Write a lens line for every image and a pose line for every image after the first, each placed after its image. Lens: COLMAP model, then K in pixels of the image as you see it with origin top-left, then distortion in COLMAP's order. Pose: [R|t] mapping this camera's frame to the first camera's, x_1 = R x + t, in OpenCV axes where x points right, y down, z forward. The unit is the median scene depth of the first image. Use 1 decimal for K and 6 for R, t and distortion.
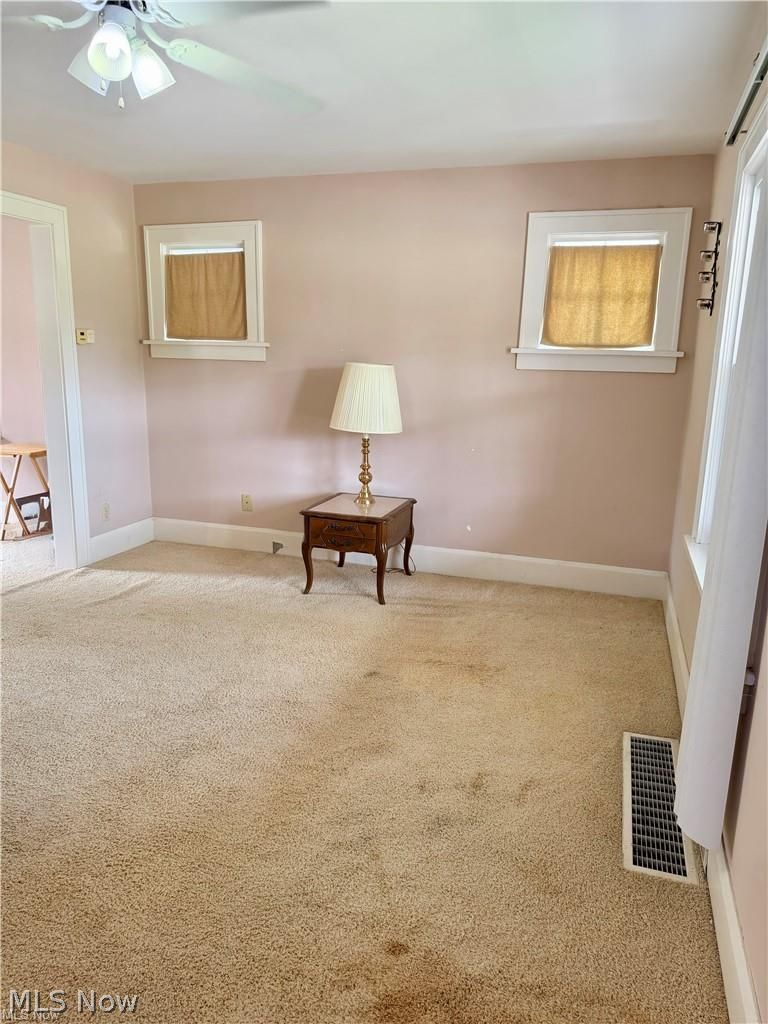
lens RADIAL K [[711.1, 0, 382.1], [0, 711.1, 517.7], [0, 0, 1]] dist [0.025051, -0.010259]
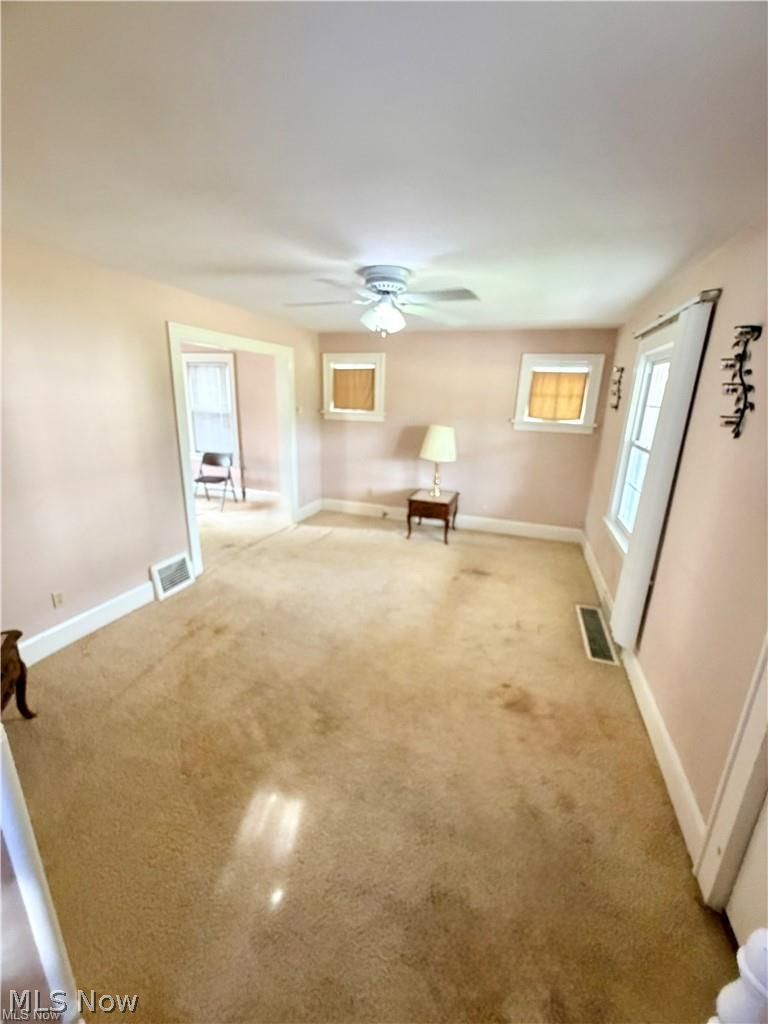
lens RADIAL K [[406.3, 0, 386.6], [0, 406.3, 506.1], [0, 0, 1]] dist [0.000047, 0.000594]
pose [[0.999945, 0.010323, 0.001565, -0.171872], [-0.010379, 0.999080, 0.041615, -0.035839], [-0.001134, -0.041629, 0.999132, -0.167497]]
